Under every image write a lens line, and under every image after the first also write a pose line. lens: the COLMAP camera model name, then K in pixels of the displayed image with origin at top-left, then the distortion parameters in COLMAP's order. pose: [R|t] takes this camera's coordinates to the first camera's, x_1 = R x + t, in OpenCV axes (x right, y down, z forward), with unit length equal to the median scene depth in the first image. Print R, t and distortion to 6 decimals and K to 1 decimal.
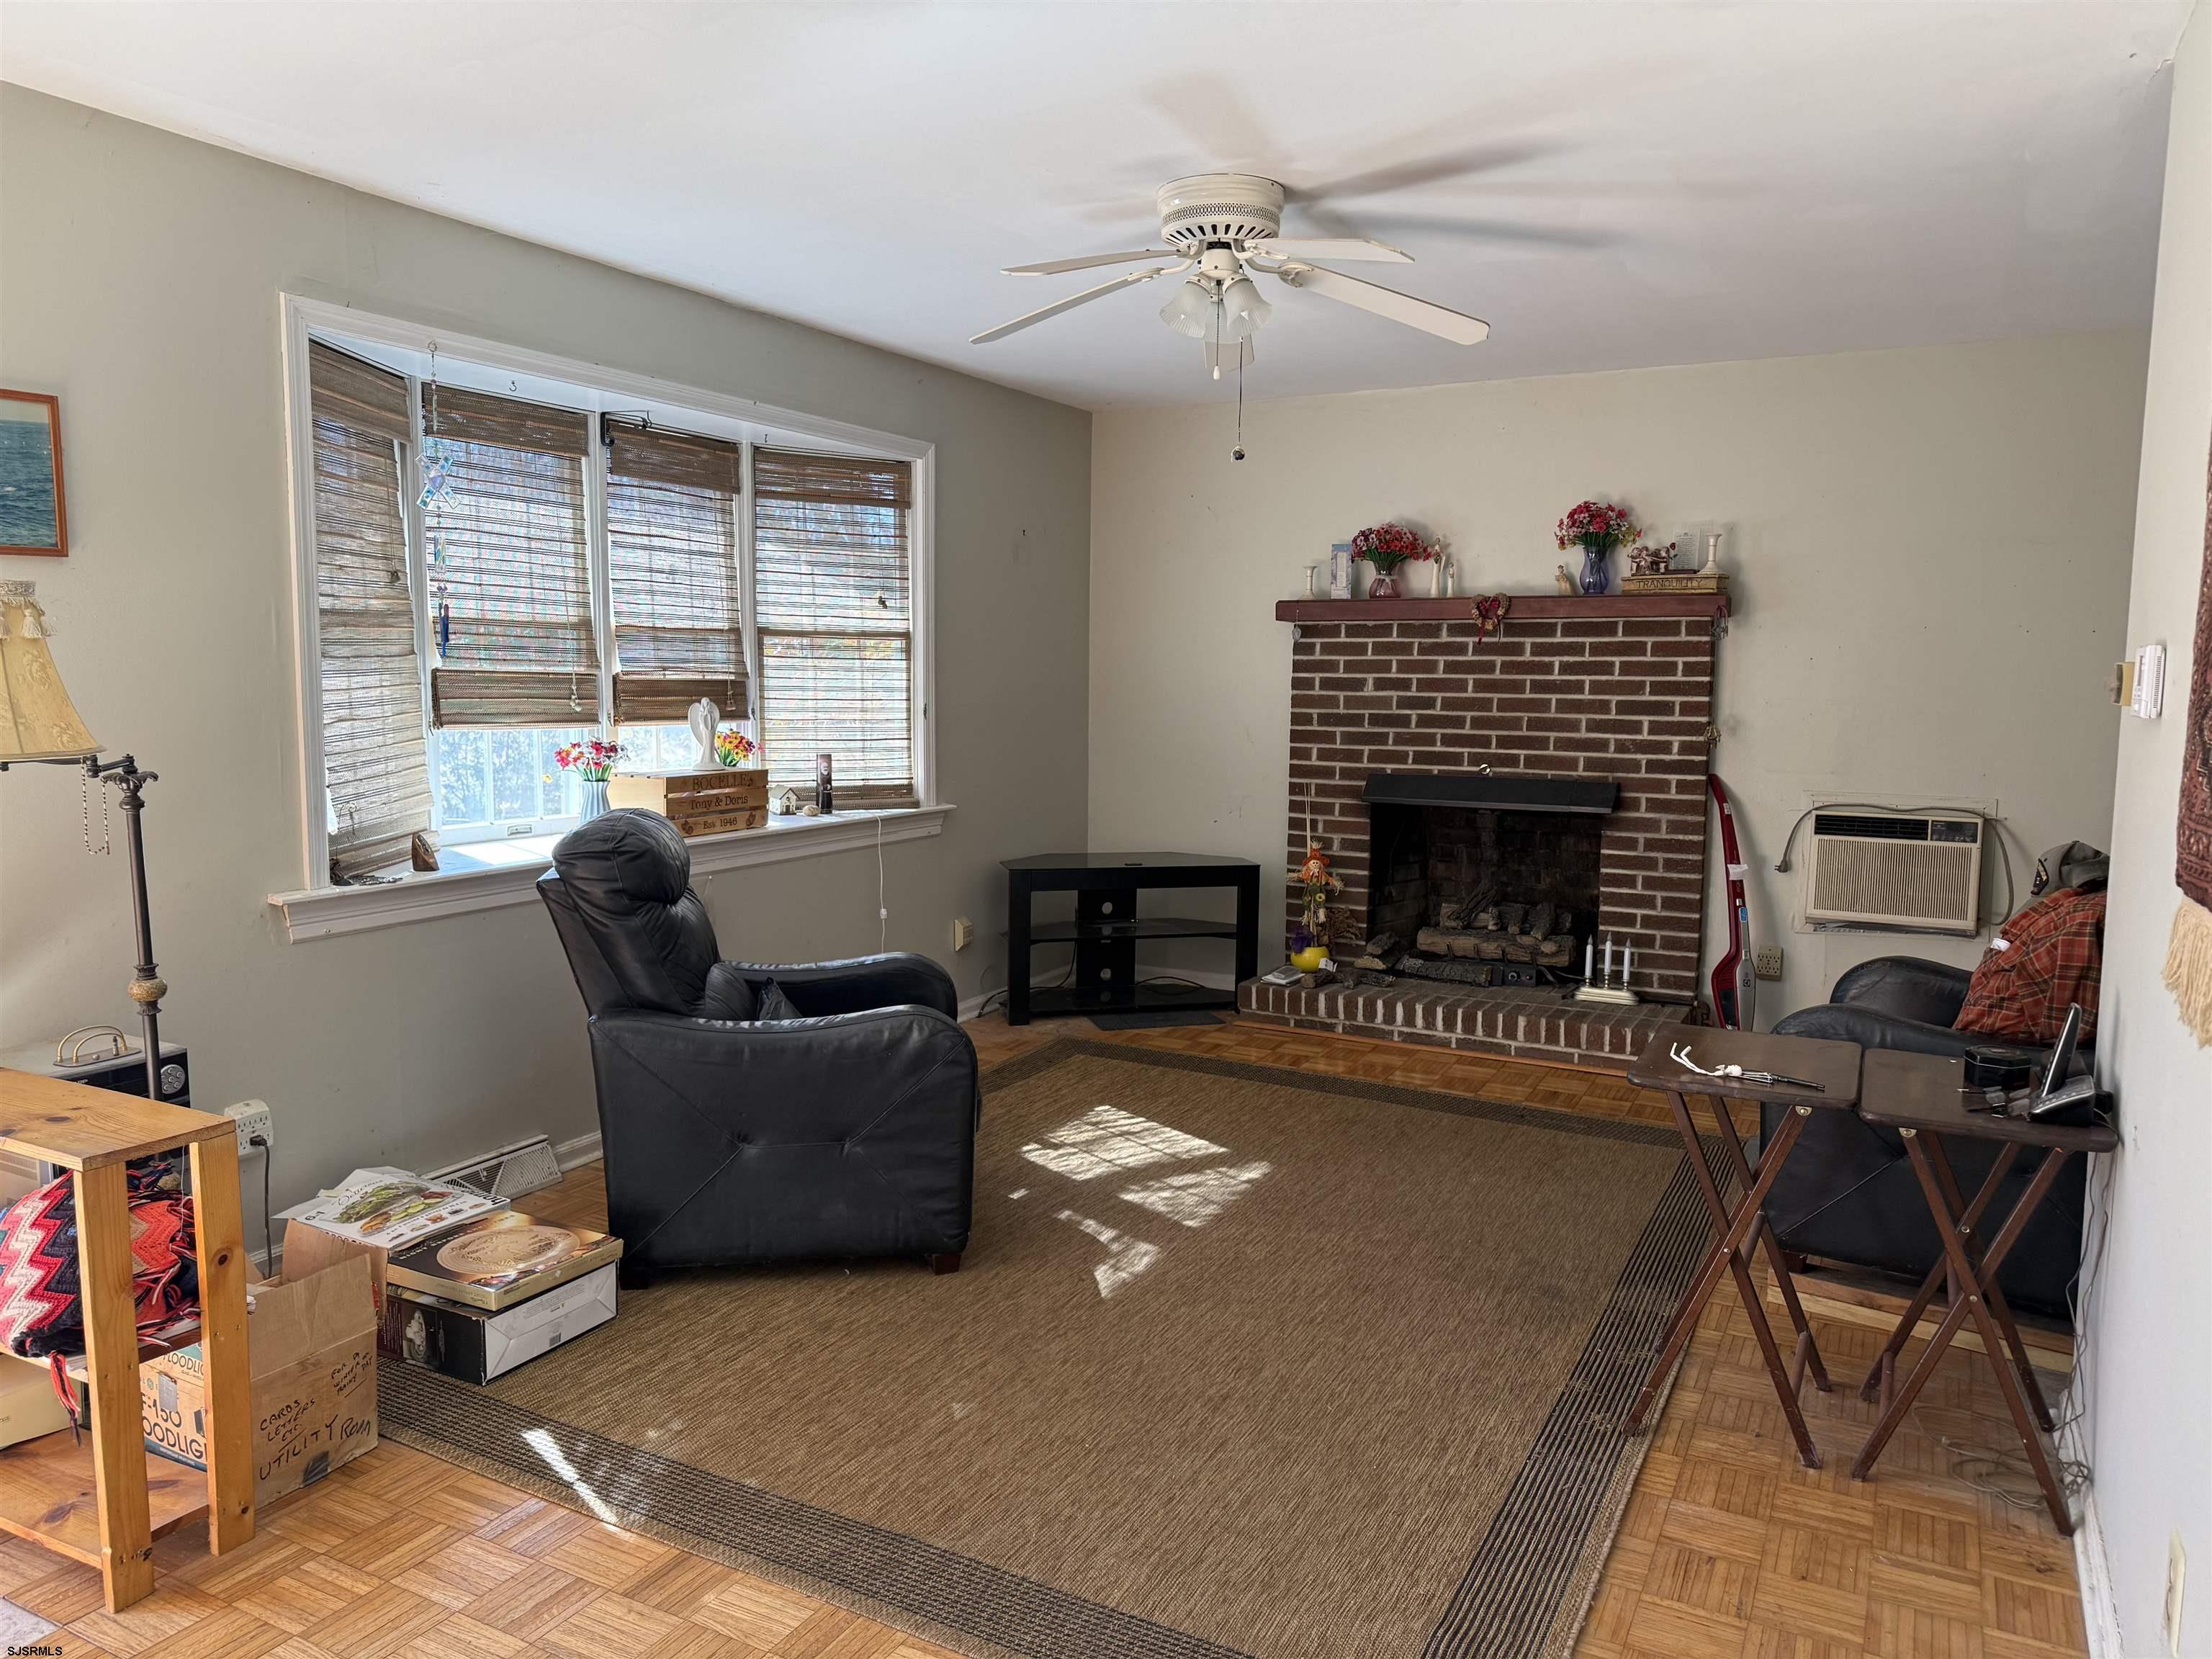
lens RADIAL K [[1545.0, 0, 1105.3], [0, 1545.0, 838.9], [0, 0, 1]] dist [0.132334, -0.189146]
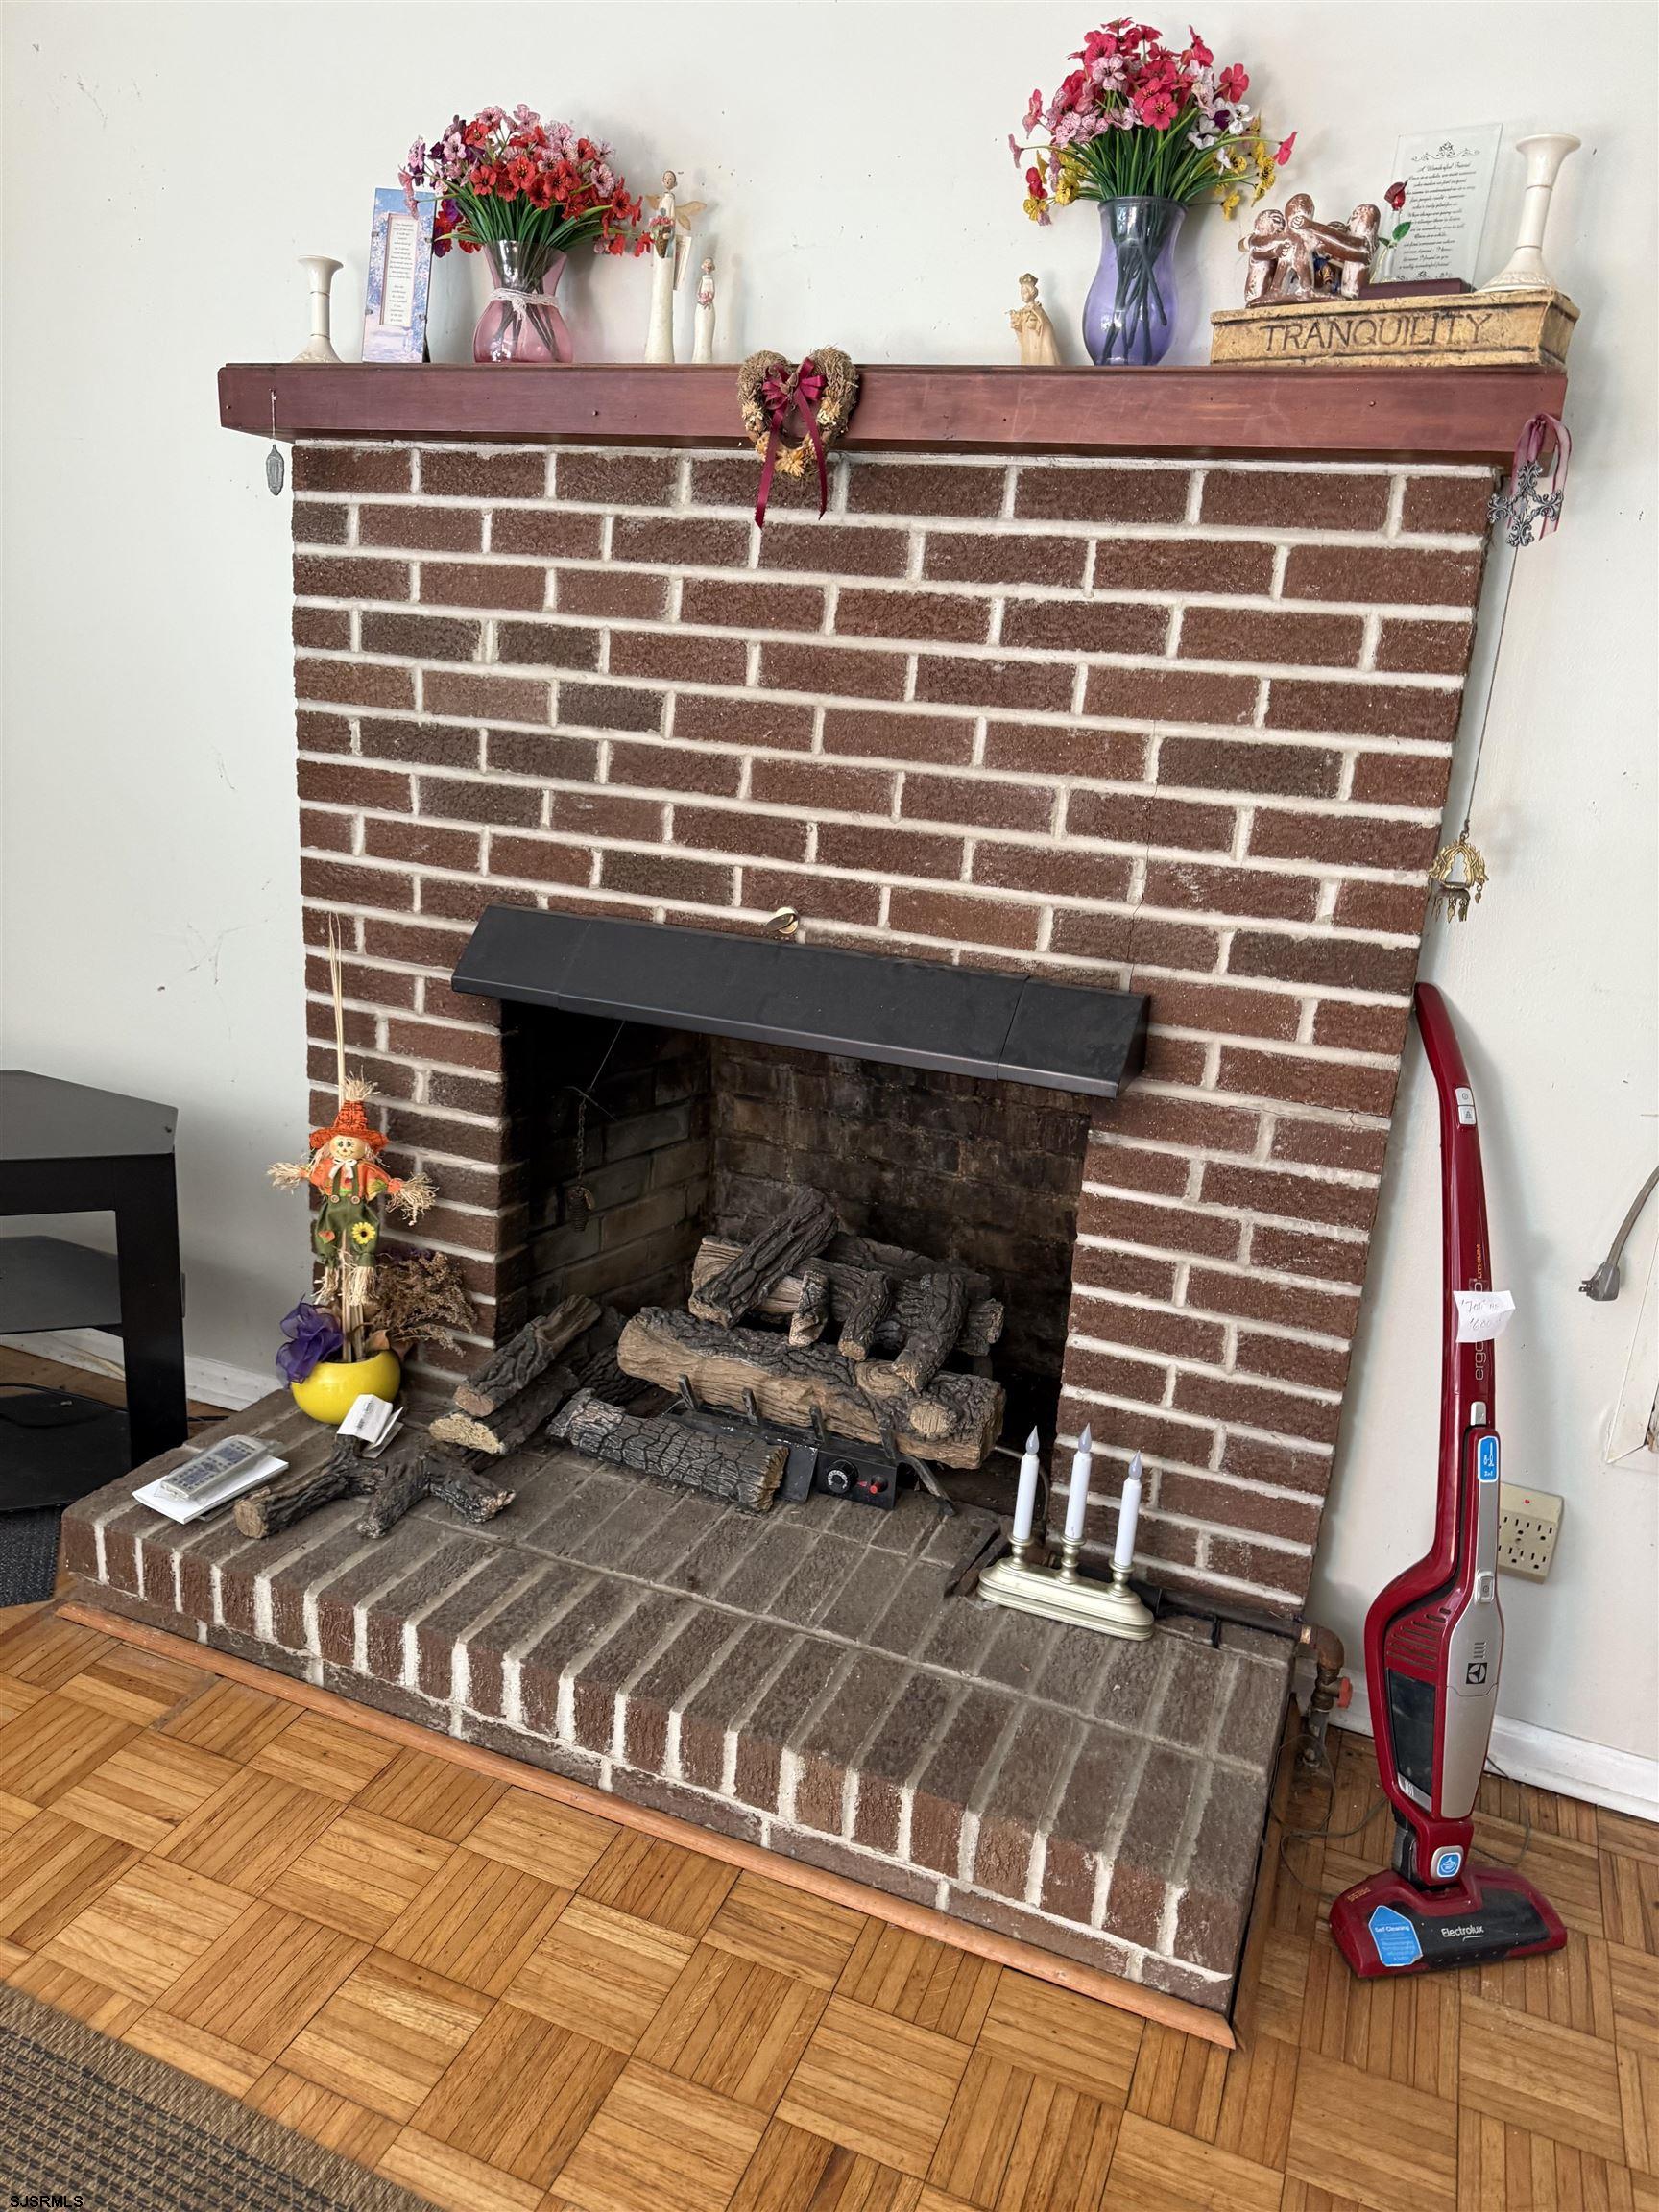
lens RADIAL K [[1545.0, 0, 829.8], [0, 1545.0, 1131.8], [0, 0, 1]] dist [0.132334, -0.189146]
pose [[0.993763, 0.024140, 0.108867, 0.229824], [-0.044569, 0.980902, 0.189326, -0.068153], [-0.102218, -0.192997, 0.975861, 0.691180]]
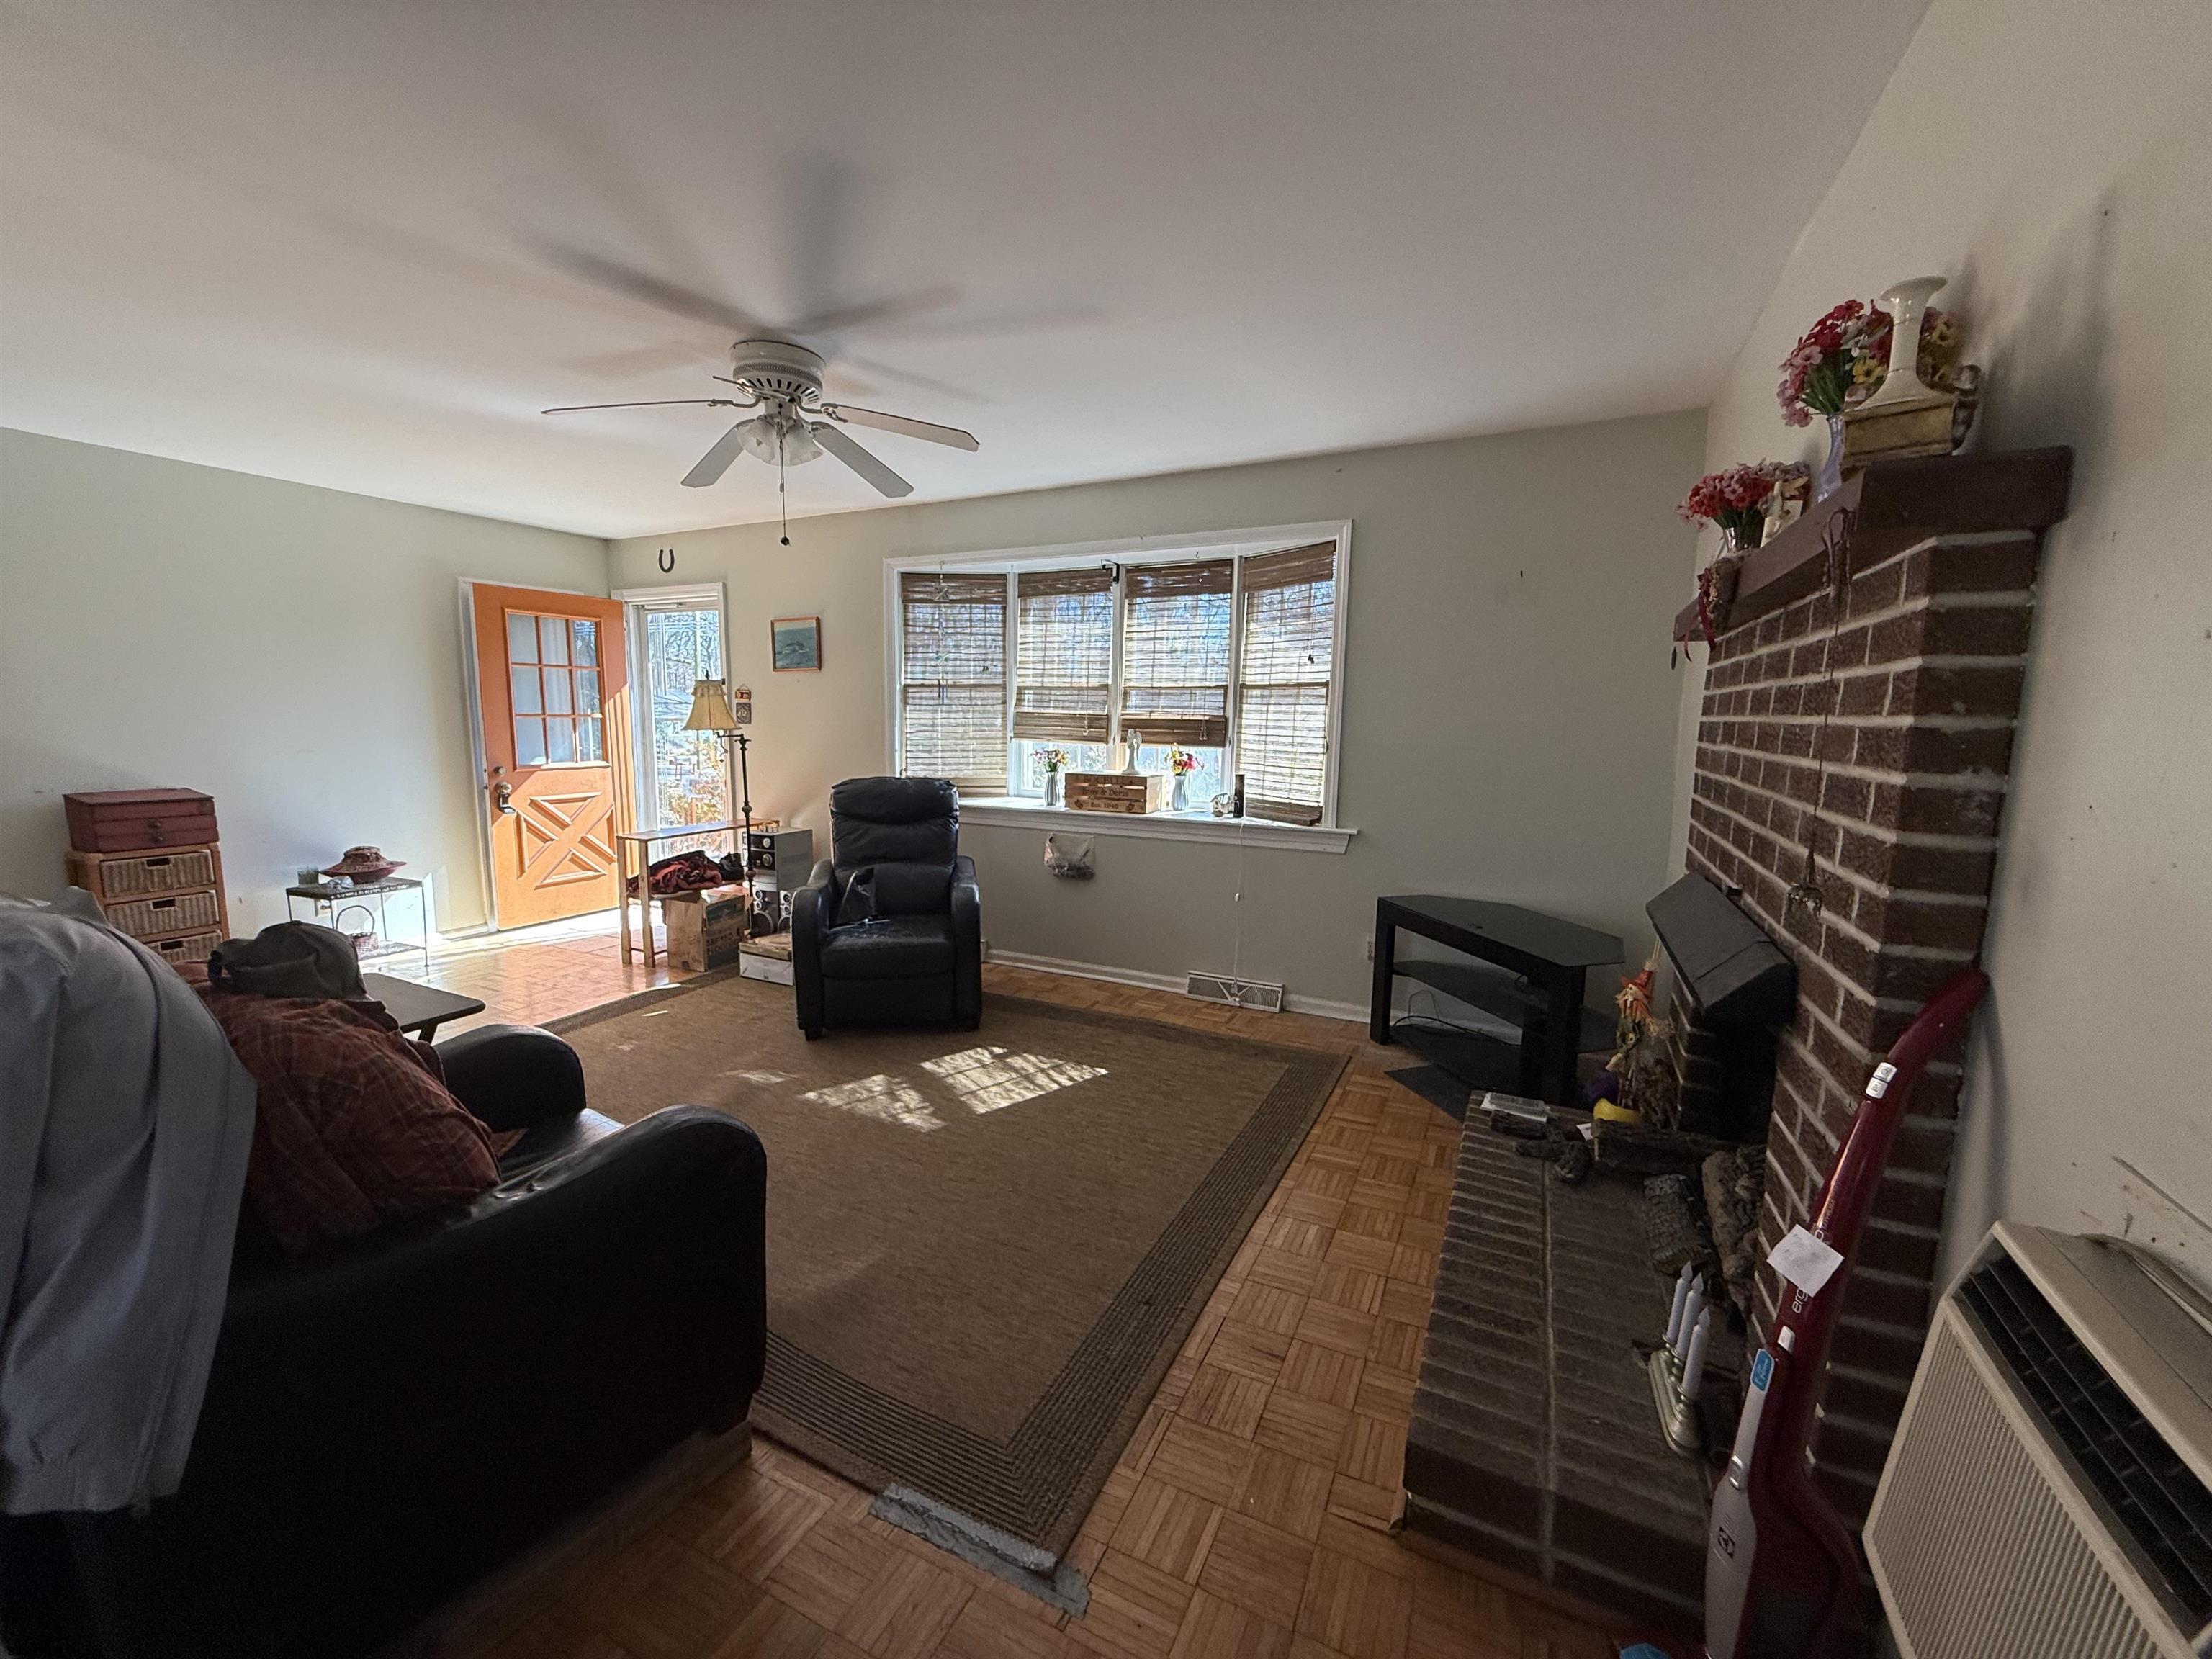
lens RADIAL K [[880.1, 0, 1104.5], [0, 880.1, 816.6], [0, 0, 1]] dist [-0.000955, -0.000089]
pose [[0.034388, 0.108555, -0.993496, 0.558239], [-0.123229, 0.986958, 0.103575, -0.078832], [0.991782, 0.118865, 0.047316, 0.805858]]
